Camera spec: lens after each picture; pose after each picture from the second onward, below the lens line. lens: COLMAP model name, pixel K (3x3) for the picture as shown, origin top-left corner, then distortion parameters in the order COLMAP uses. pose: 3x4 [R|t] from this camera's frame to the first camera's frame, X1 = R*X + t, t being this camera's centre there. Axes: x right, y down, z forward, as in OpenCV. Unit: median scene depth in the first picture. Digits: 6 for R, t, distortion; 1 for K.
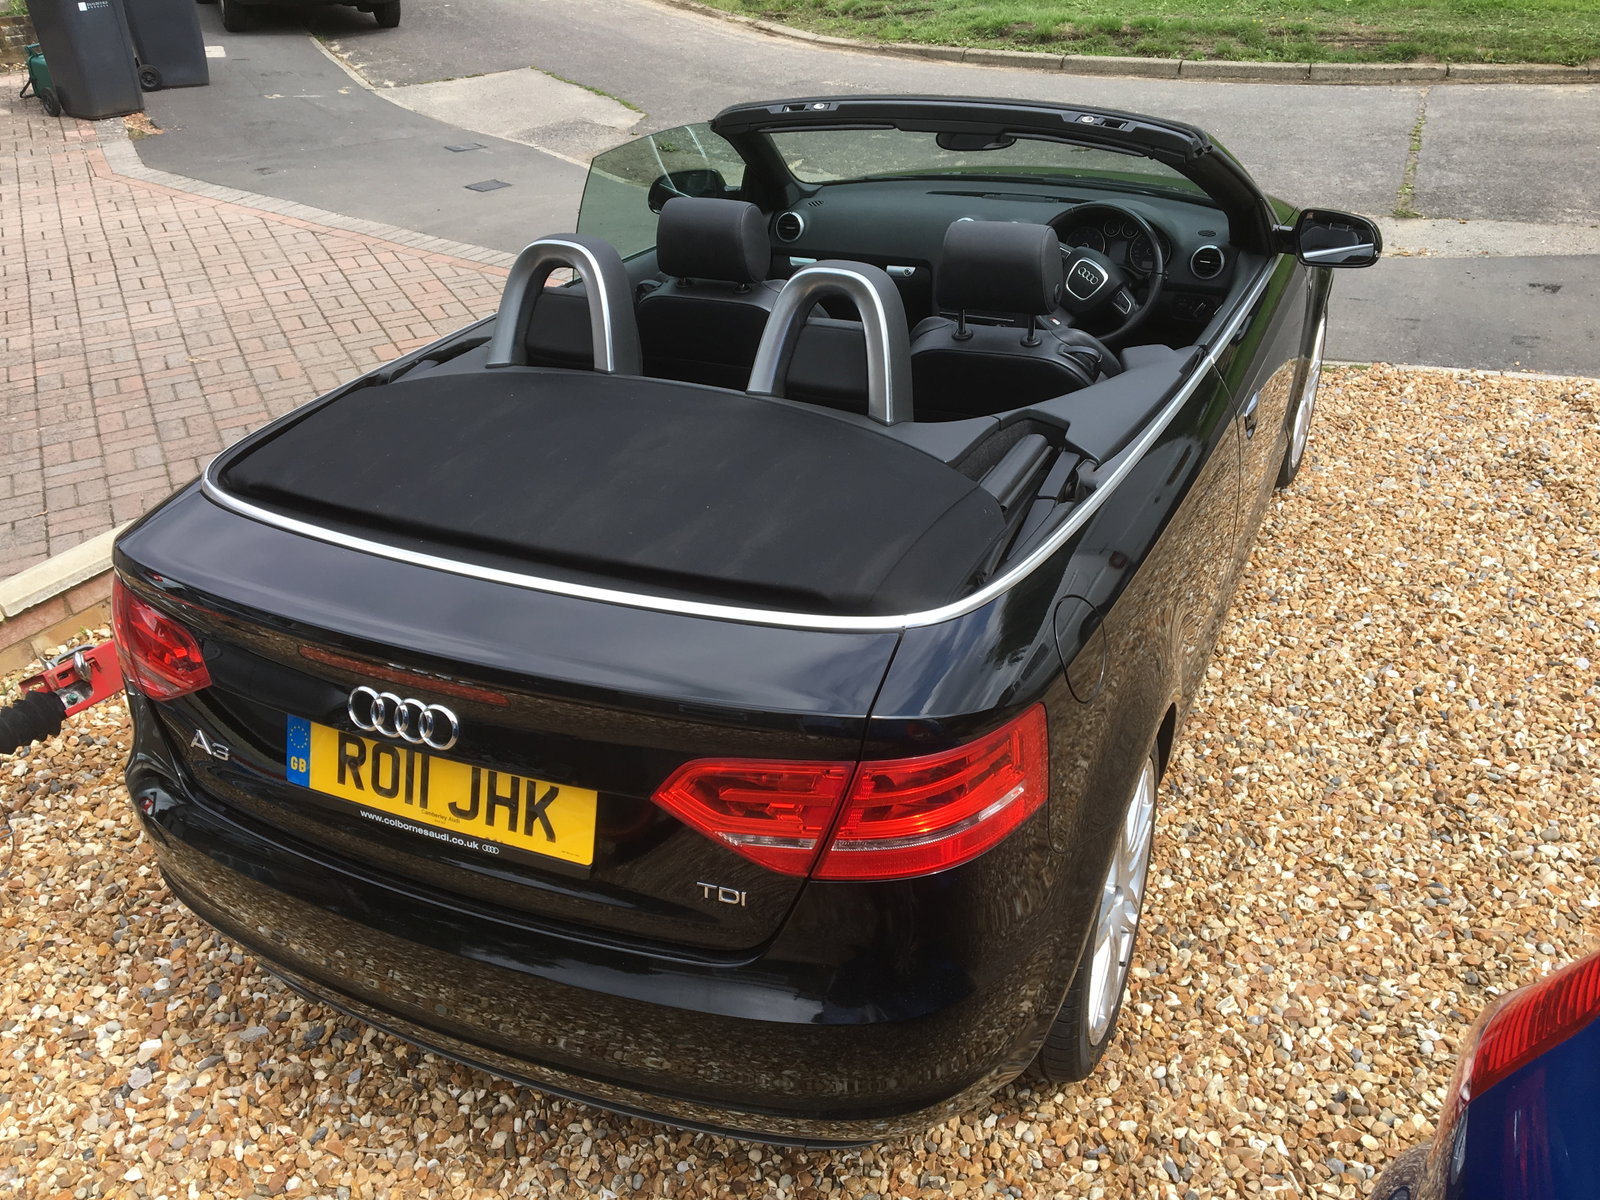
lens RADIAL K [[1321.0, 0, 800.0], [0, 1321.0, 600.0], [0, 0, 1]] dist [0.061408, -0.090517]
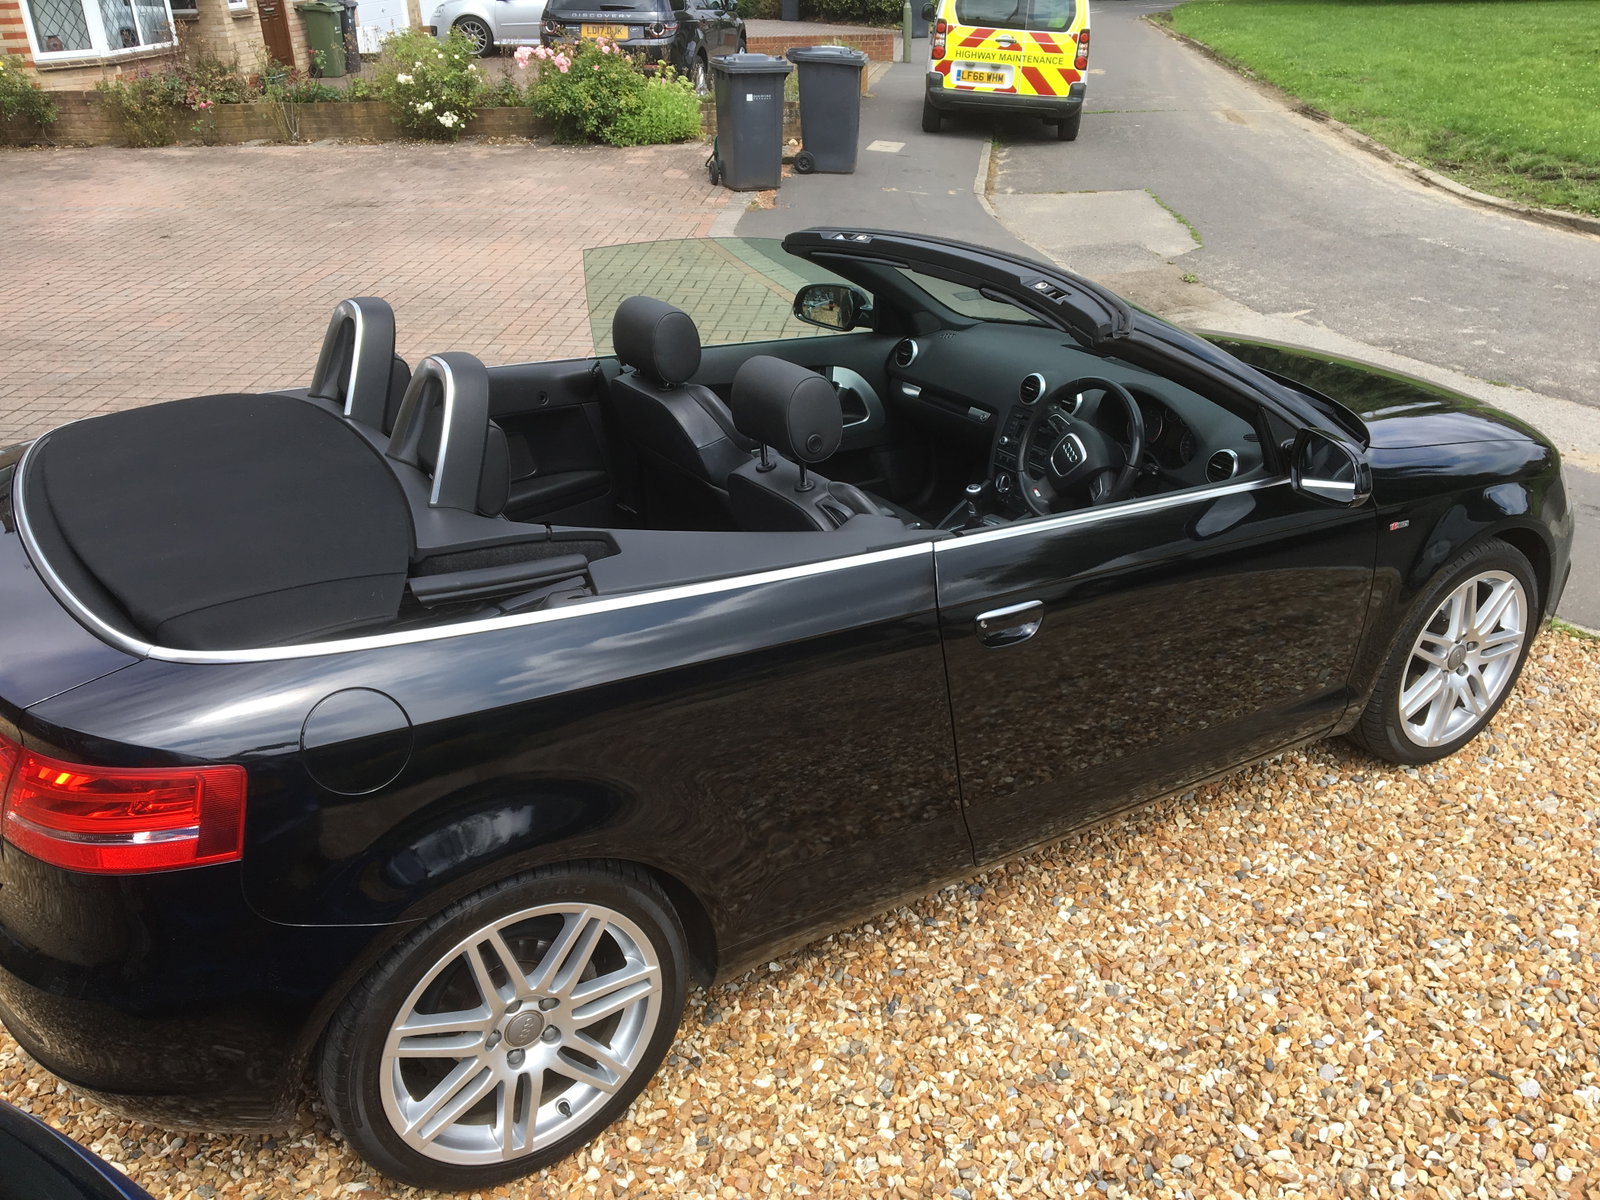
lens RADIAL K [[1321.0, 0, 800.0], [0, 1321.0, 600.0], [0, 0, 1]] dist [0.061408, -0.090517]
pose [[0.837731, 0.260080, -0.480172, 0.173949], [-0.295538, 0.955329, 0.001835, -0.030616], [0.459199, 0.140372, 0.877173, 0.040869]]
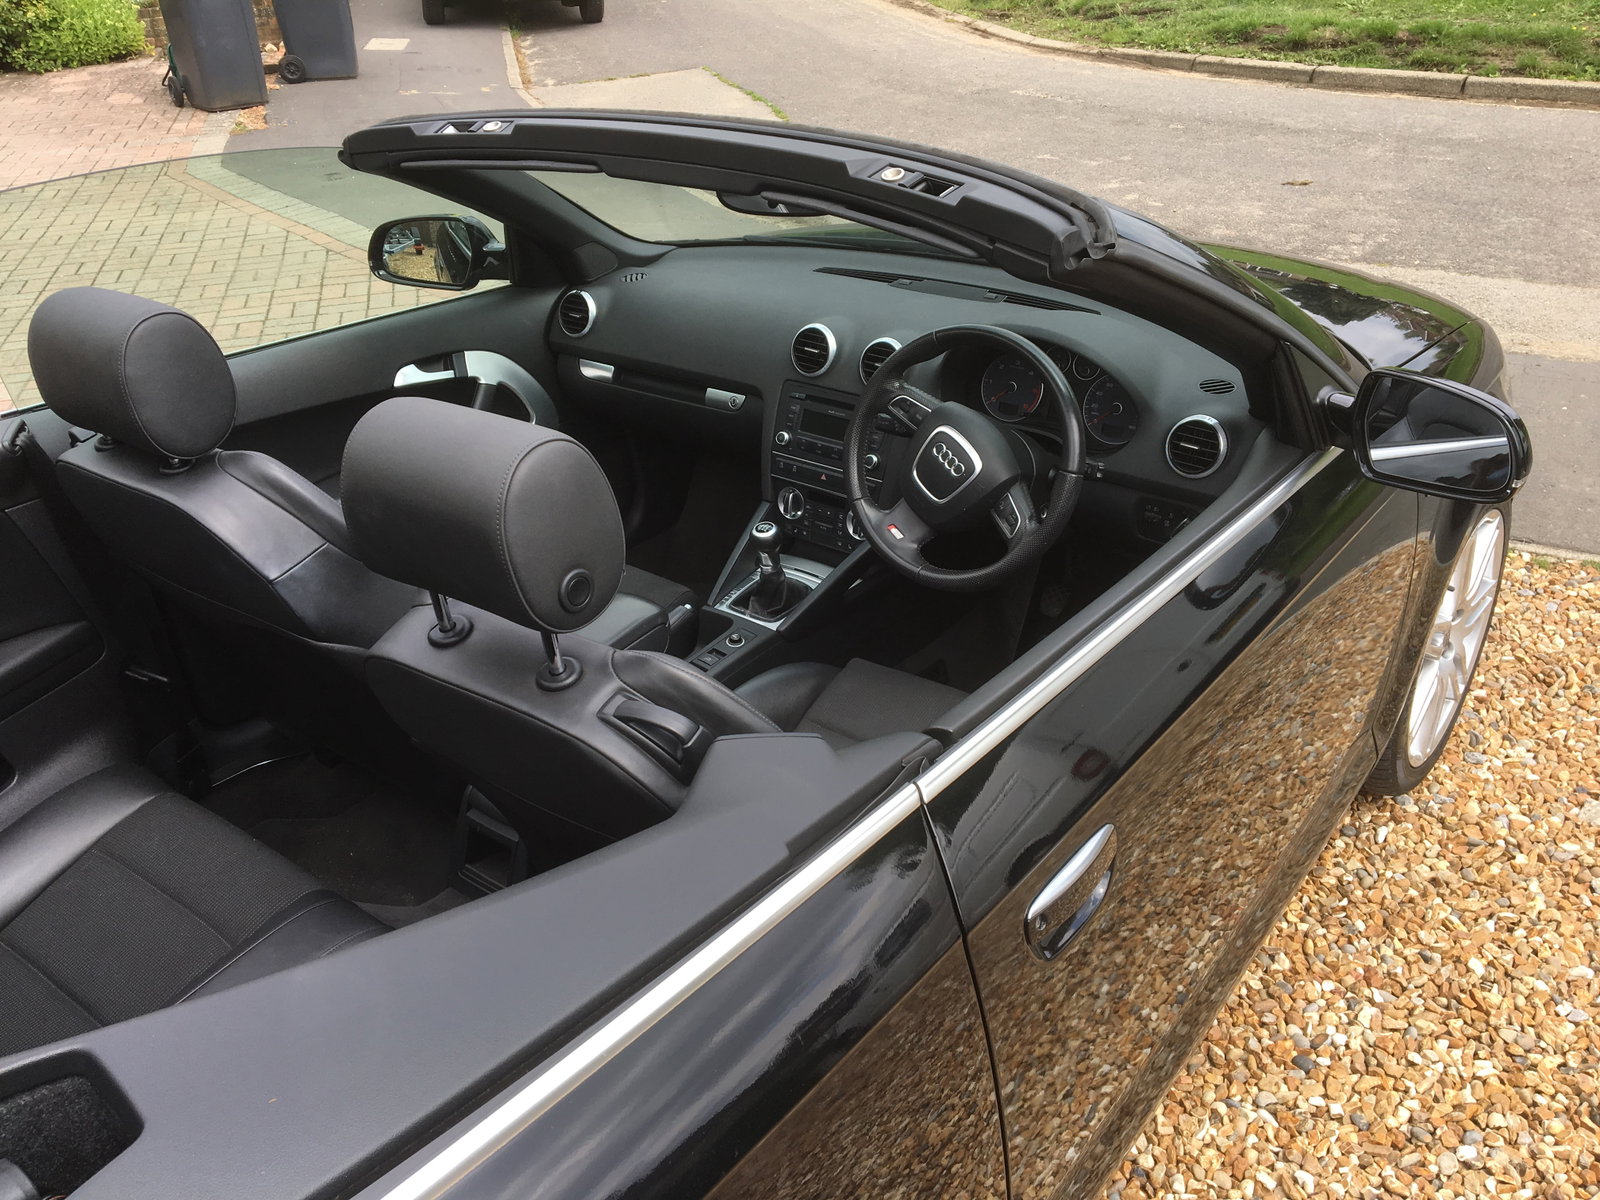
lens RADIAL K [[1341.7, 0, 800.0], [0, 1341.7, 600.0], [0, 0, 1]] dist [0.039523, -0.052128]
pose [[0.975973, 0.098859, -0.194173, 0.088726], [-0.100522, 0.994934, 0.001296, -0.060154], [0.193317, 0.018254, 0.980967, 0.151822]]
